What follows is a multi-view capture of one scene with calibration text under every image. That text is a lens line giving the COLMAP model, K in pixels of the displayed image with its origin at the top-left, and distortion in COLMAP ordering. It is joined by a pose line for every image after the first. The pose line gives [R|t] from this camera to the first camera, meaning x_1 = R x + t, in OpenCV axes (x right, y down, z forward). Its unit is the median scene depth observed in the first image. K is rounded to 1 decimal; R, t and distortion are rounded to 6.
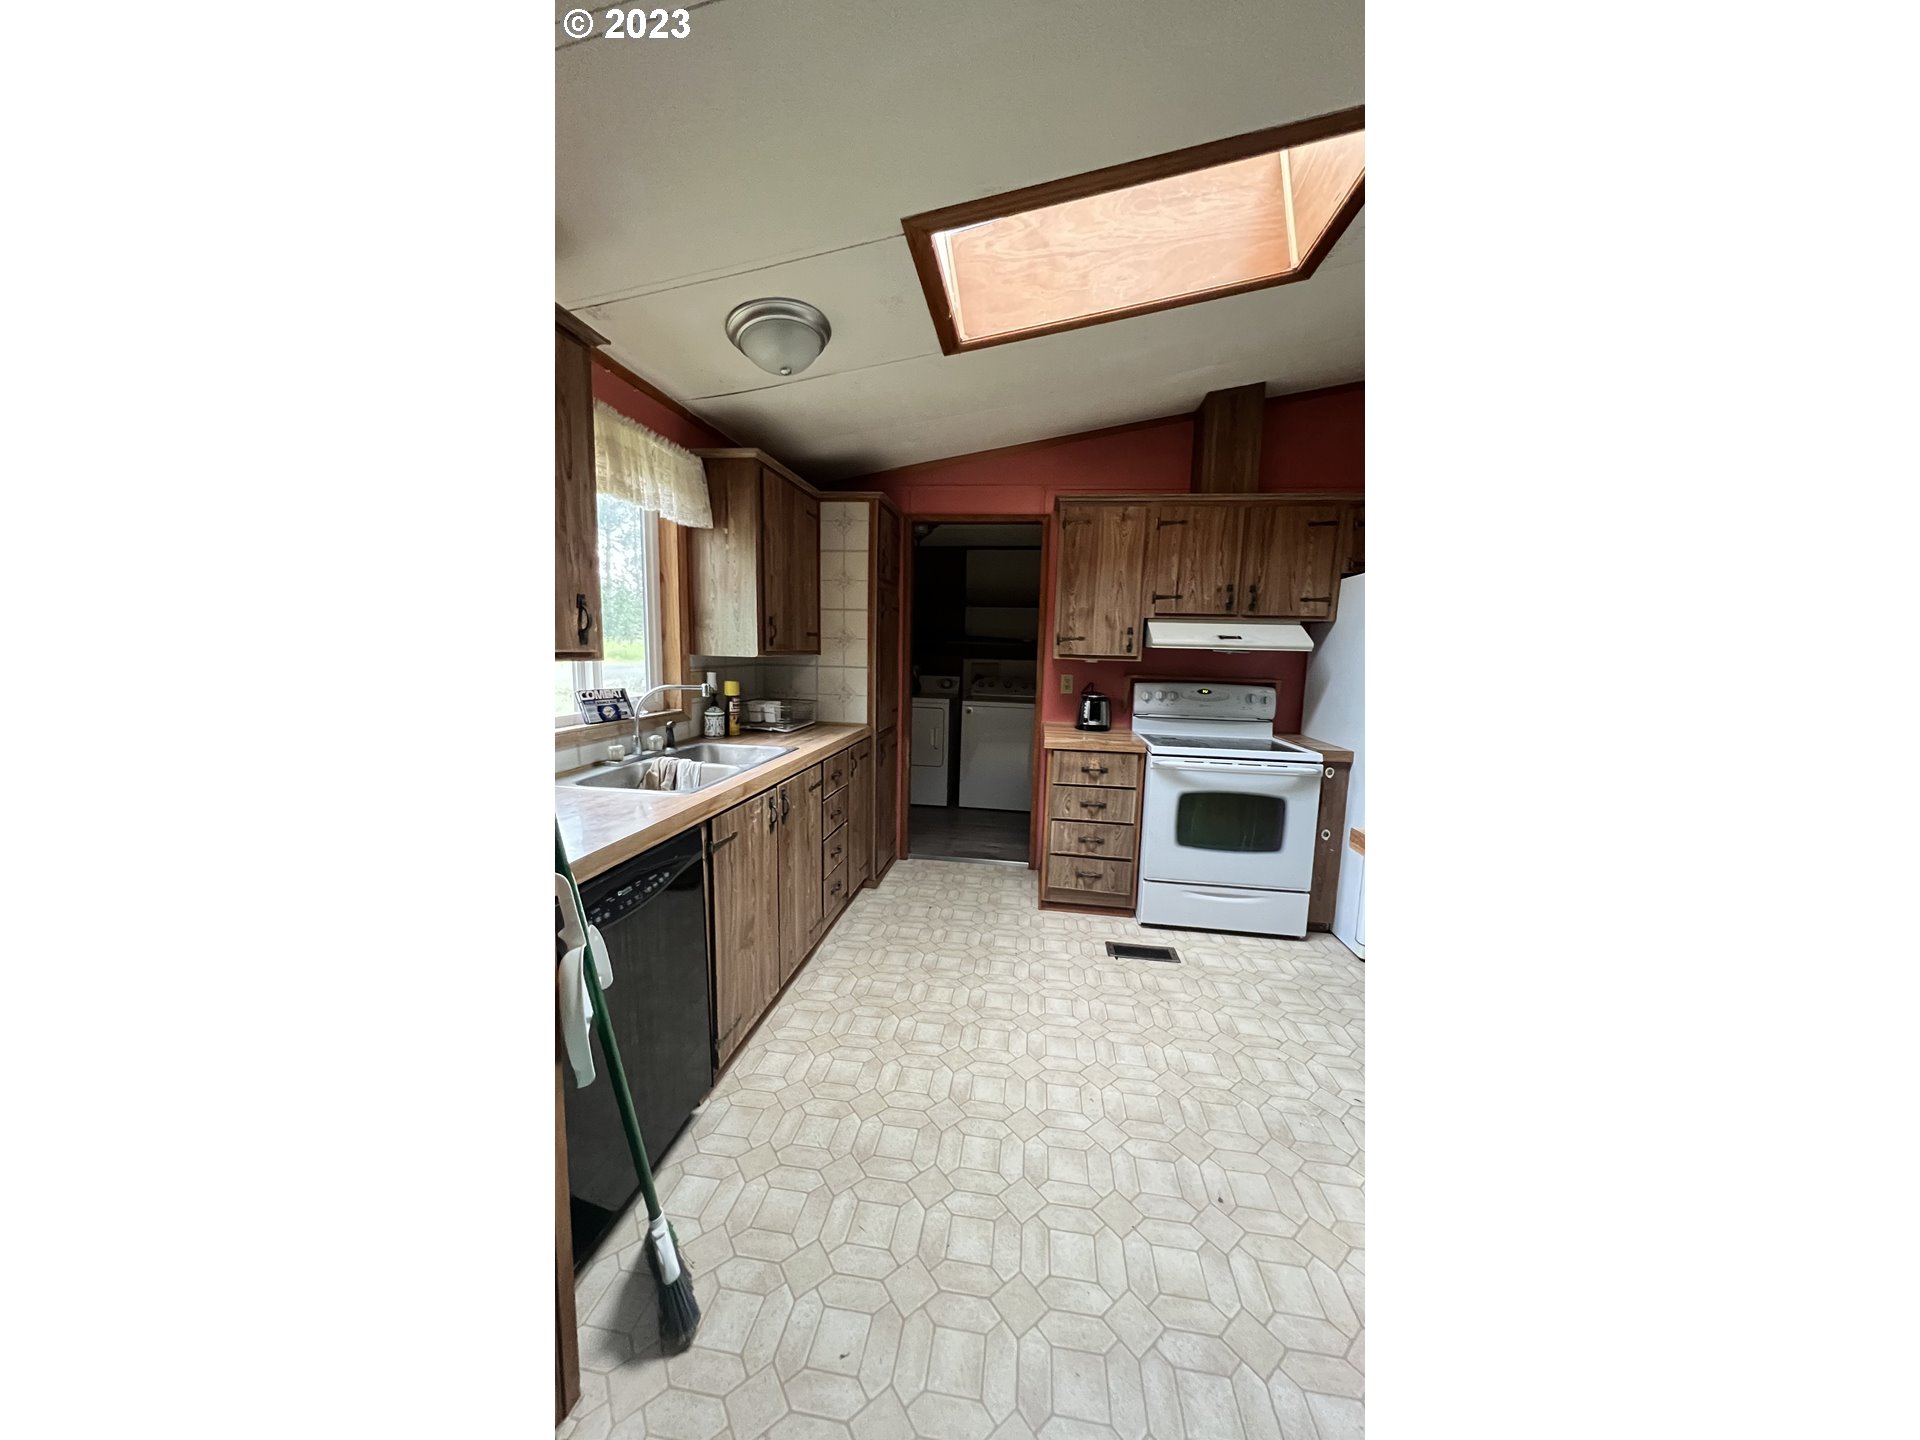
lens RADIAL K [[582.7, 0, 963.6], [0, 582.7, 715.9], [0, 0, 1]] dist [0.000319, 0.000001]
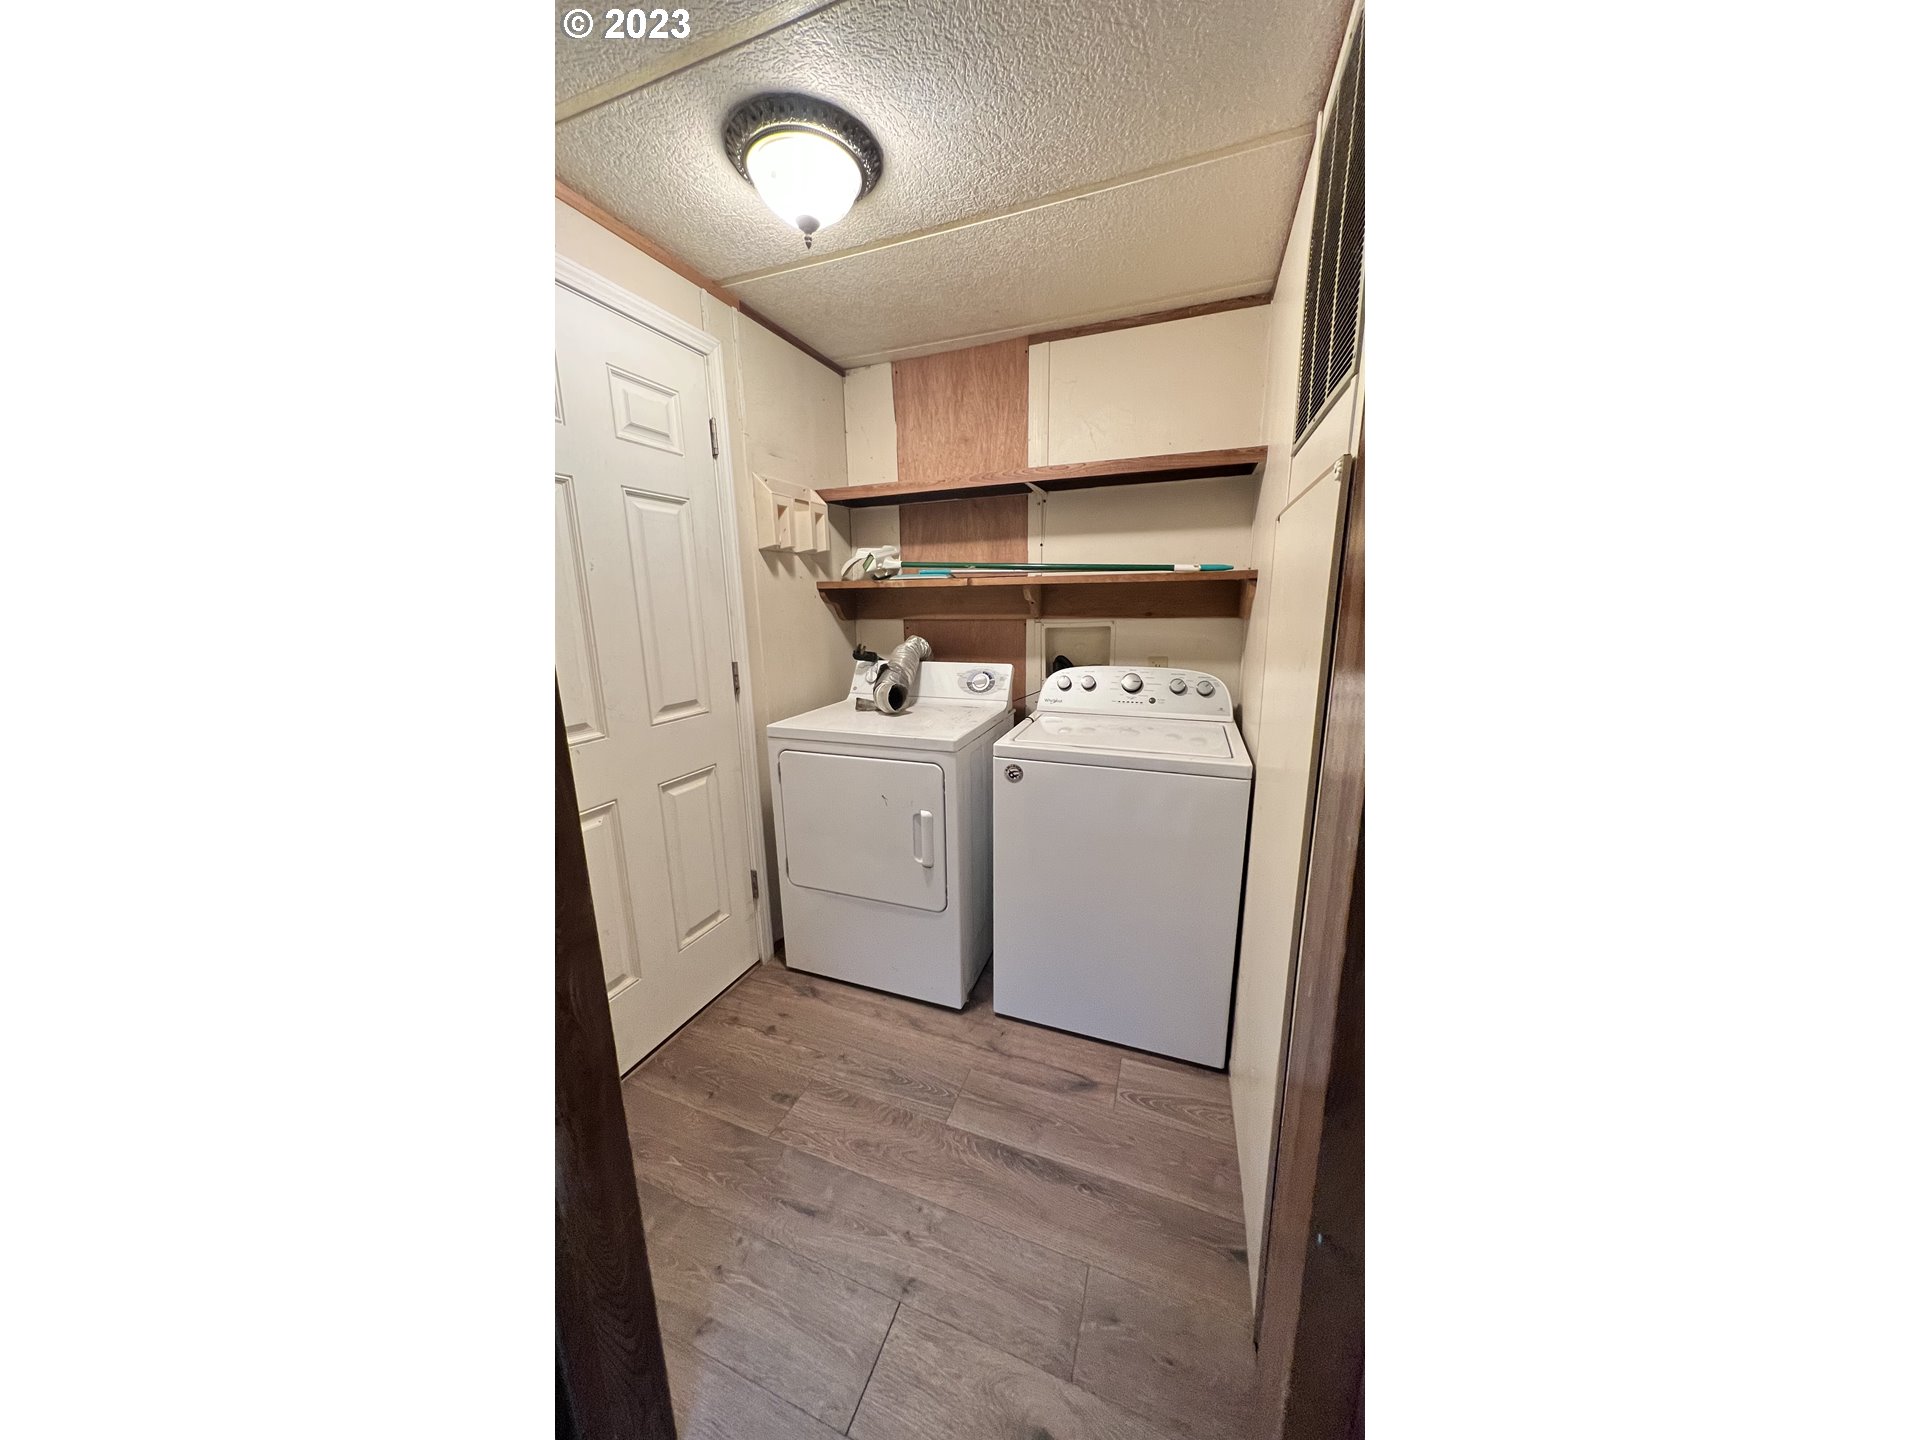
lens RADIAL K [[582.7, 0, 958.2], [0, 582.7, 715.0], [0, 0, 1]] dist [0.000319, 0.000001]
pose [[0.971148, 0.000820, -0.238476, 0.136539], [0.018004, 0.996888, 0.076743, -0.151223], [0.237797, -0.078822, 0.968111, 1.375250]]
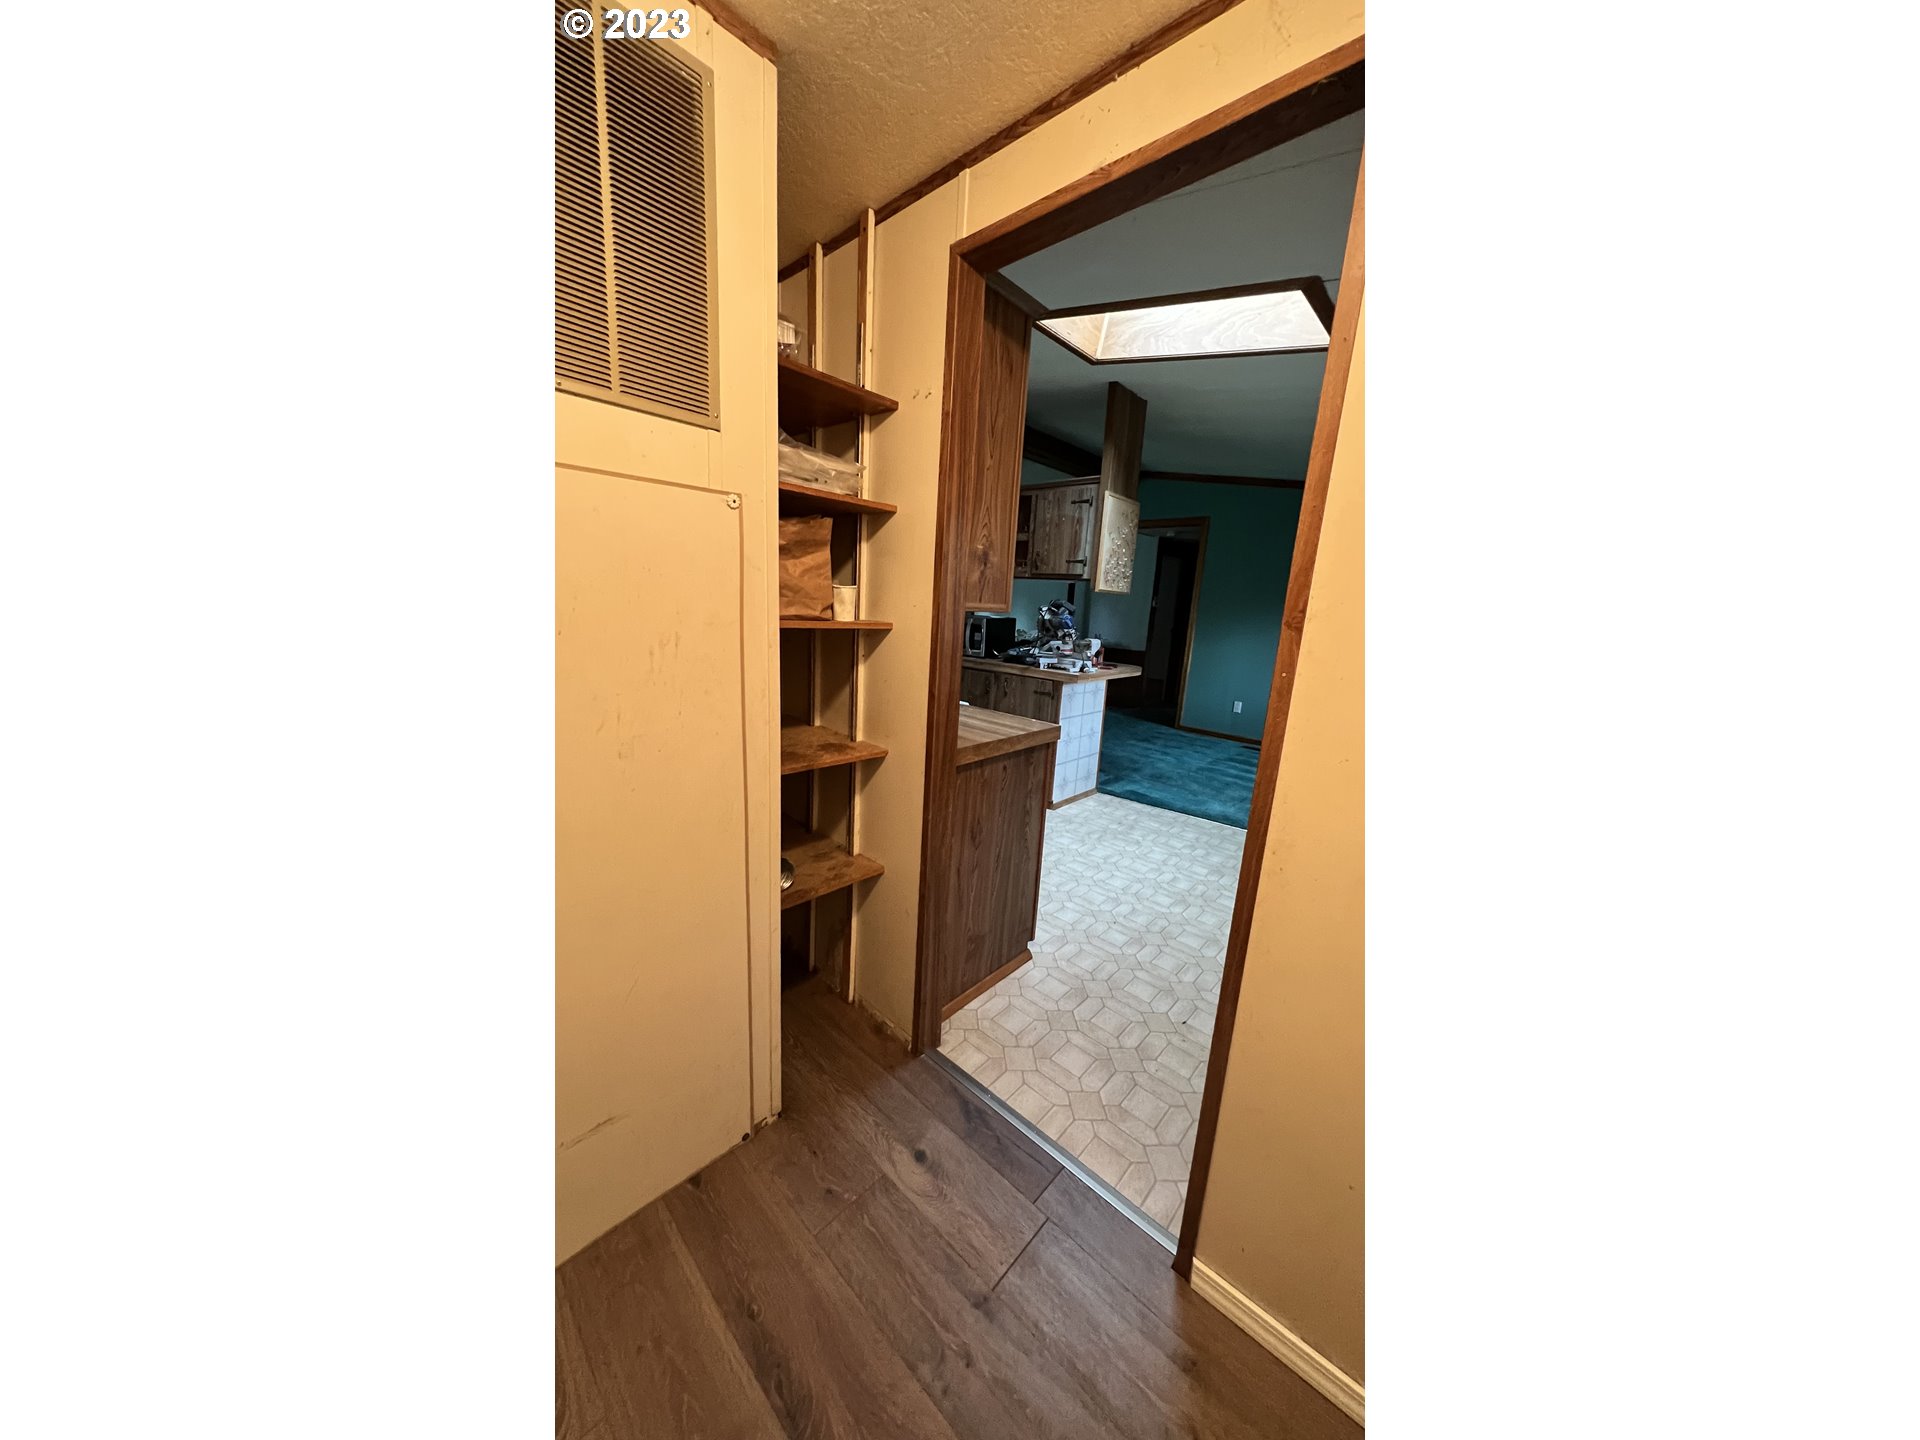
lens RADIAL K [[582.7, 0, 962.1], [0, 582.7, 715.3], [0, 0, 1]] dist [0.000319, 0.000001]
pose [[-0.814584, -0.182633, 0.550543, -0.201132], [-0.007882, 0.952535, 0.304326, -0.247500], [-0.579992, 0.243560, -0.777360, 2.104466]]
